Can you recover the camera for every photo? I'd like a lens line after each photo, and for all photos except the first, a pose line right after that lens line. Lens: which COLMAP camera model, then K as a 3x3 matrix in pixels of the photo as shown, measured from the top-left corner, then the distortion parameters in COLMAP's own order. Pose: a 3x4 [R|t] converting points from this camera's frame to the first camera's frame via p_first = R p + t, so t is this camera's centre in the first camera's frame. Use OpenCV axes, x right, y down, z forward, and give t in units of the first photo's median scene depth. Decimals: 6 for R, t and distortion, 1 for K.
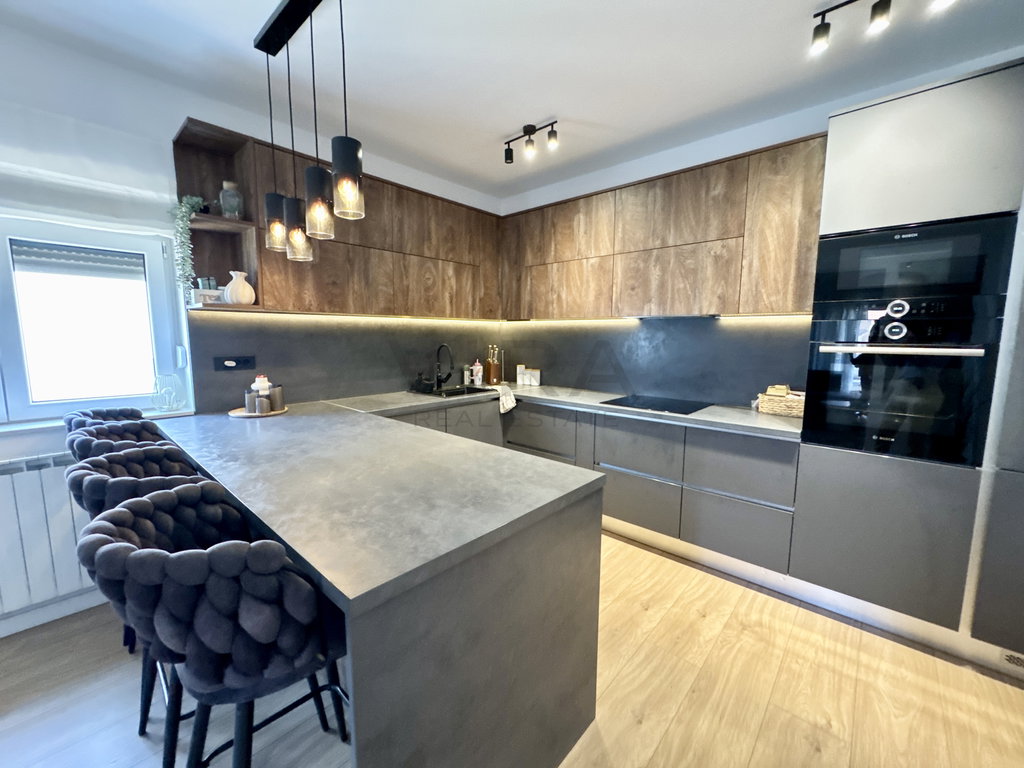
lens RADIAL K [[410.8, 0, 512.8], [0, 410.8, 382.7], [0, 0, 1]] dist [-0.002859, 0.000344]
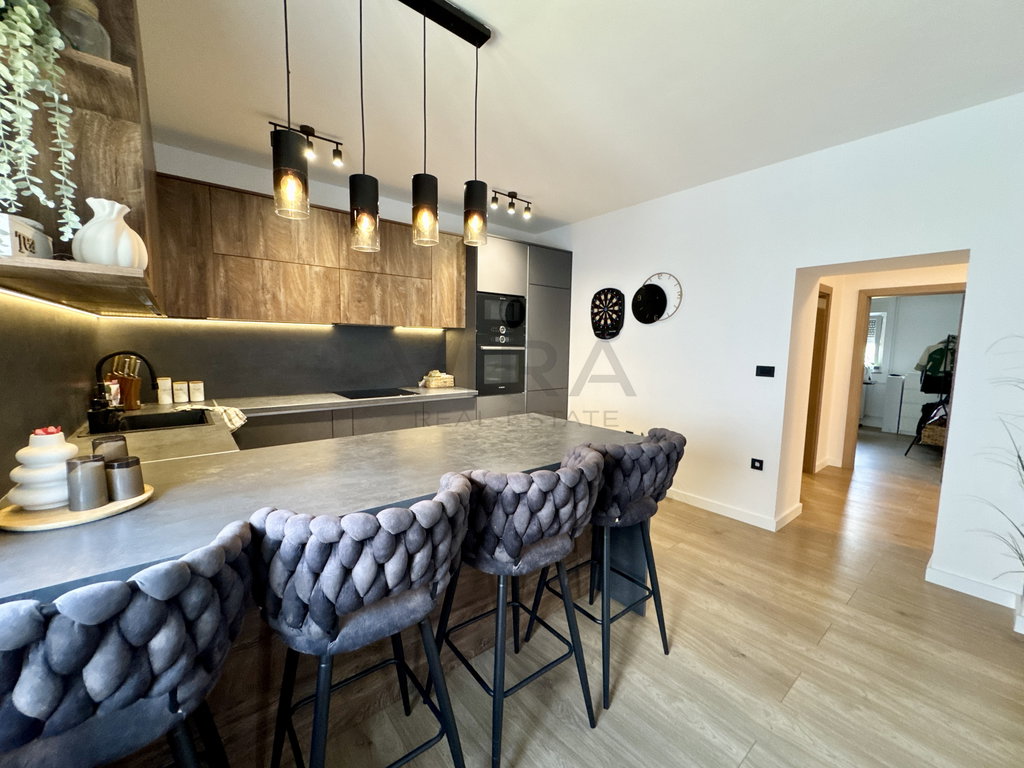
lens RADIAL K [[410.8, 0, 513.4], [0, 410.8, 384.8], [0, 0, 1]] dist [-0.002859, 0.000344]
pose [[0.151340, -0.105405, 0.982846, -0.831492], [0.098245, 0.990979, 0.091149, -0.049307], [-0.983587, 0.082765, 0.160330, 0.370084]]
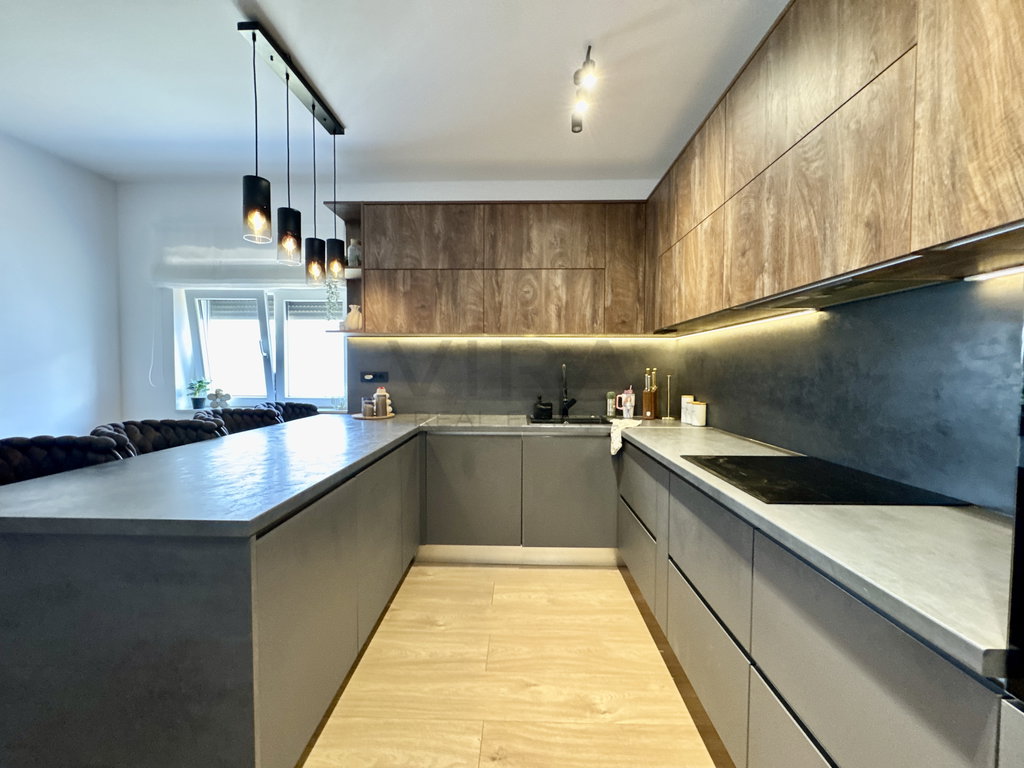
lens RADIAL K [[410.8, 0, 512.4], [0, 410.8, 384.7], [0, 0, 1]] dist [-0.002859, 0.000344]
pose [[0.650987, 0.024158, -0.758705, 0.496252], [-0.088703, 0.995067, -0.044425, -0.004708], [0.753889, 0.096220, 0.649918, 0.421345]]
